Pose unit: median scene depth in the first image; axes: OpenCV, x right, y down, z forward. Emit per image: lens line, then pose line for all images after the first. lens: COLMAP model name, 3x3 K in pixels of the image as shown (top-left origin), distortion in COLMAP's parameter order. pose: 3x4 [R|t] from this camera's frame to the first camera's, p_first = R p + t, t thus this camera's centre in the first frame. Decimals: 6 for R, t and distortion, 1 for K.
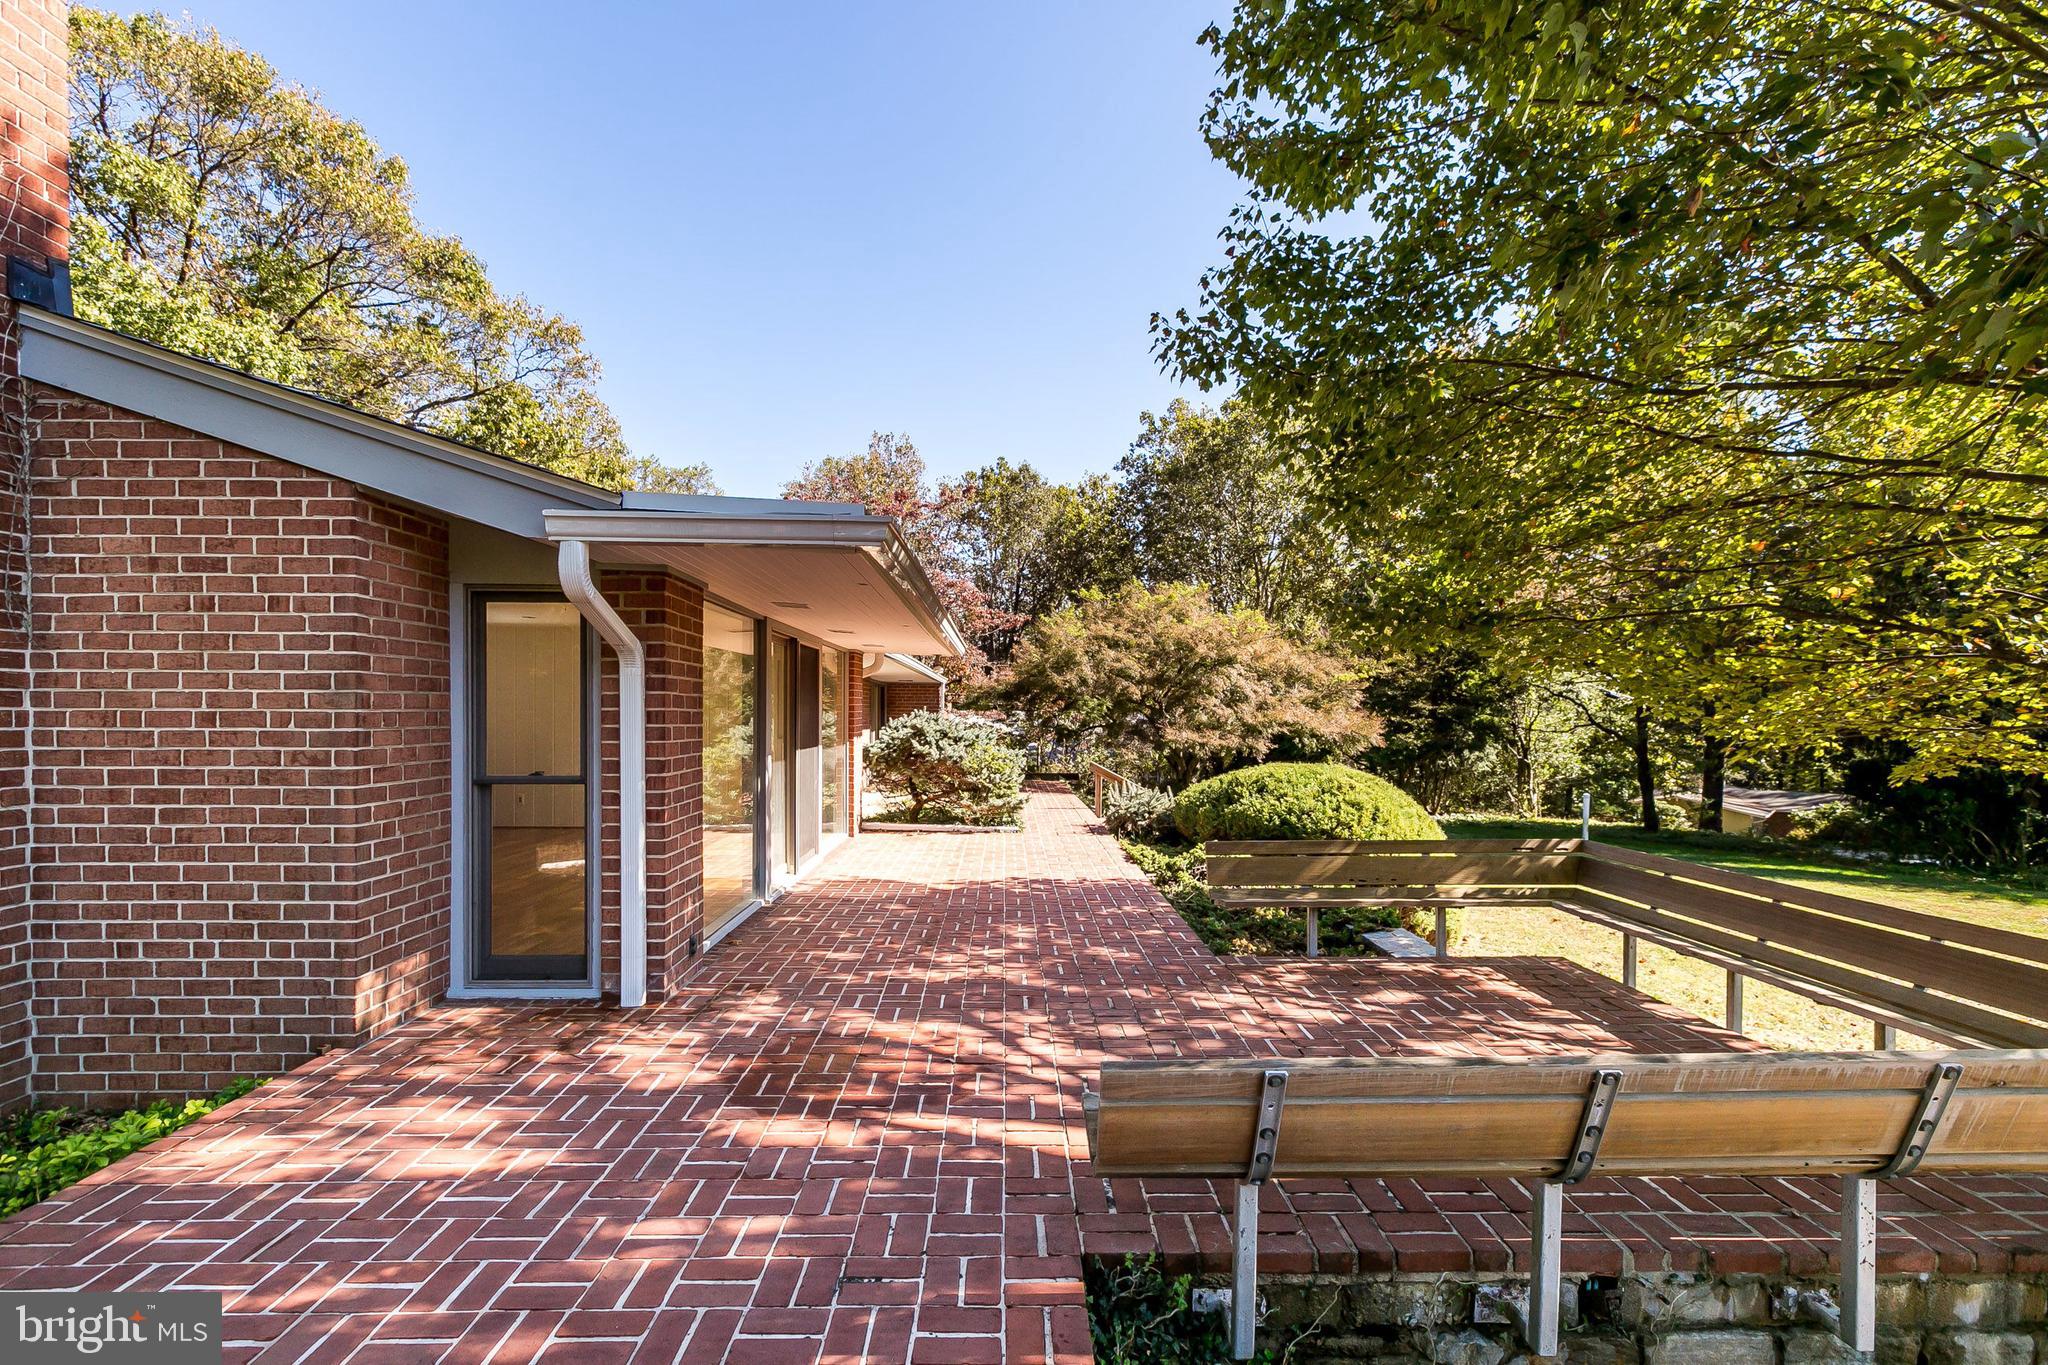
lens RADIAL K [[922.0, 0, 1010.4], [0, 922.0, 717.5], [0, 0, 1]] dist [0.006884, -0.002218]
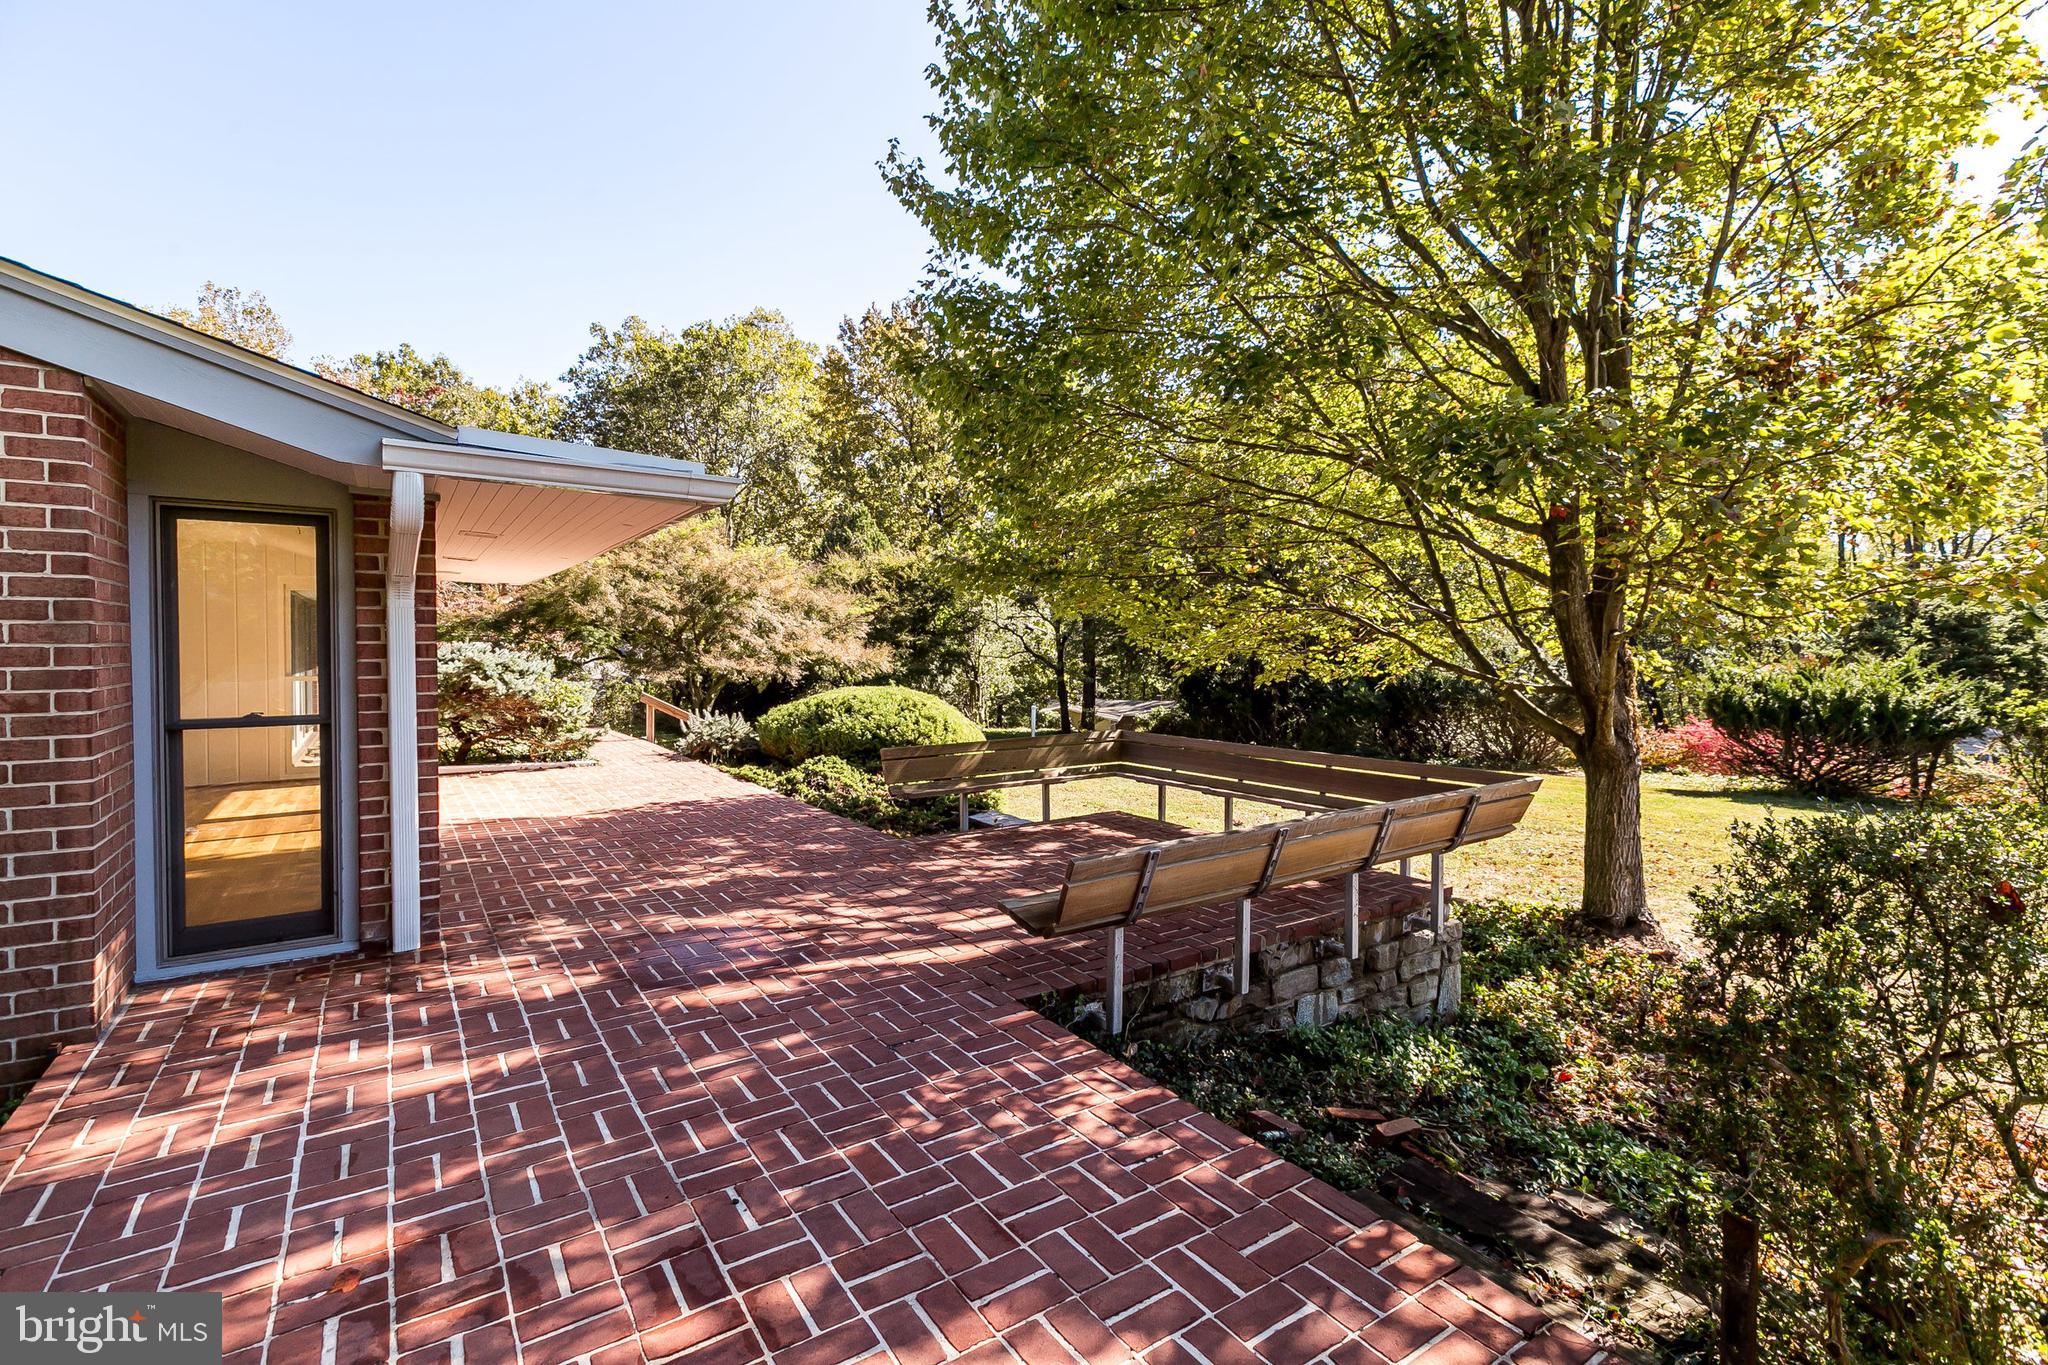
lens RADIAL K [[922.0, 0, 981.0], [0, 922.0, 651.6], [0, 0, 1]] dist [0.006884, -0.002218]
pose [[0.849130, -0.008971, 0.528108, -0.403732], [0.006773, 0.999958, 0.006097, -0.001064], [-0.528141, -0.001600, 0.849155, -0.134233]]
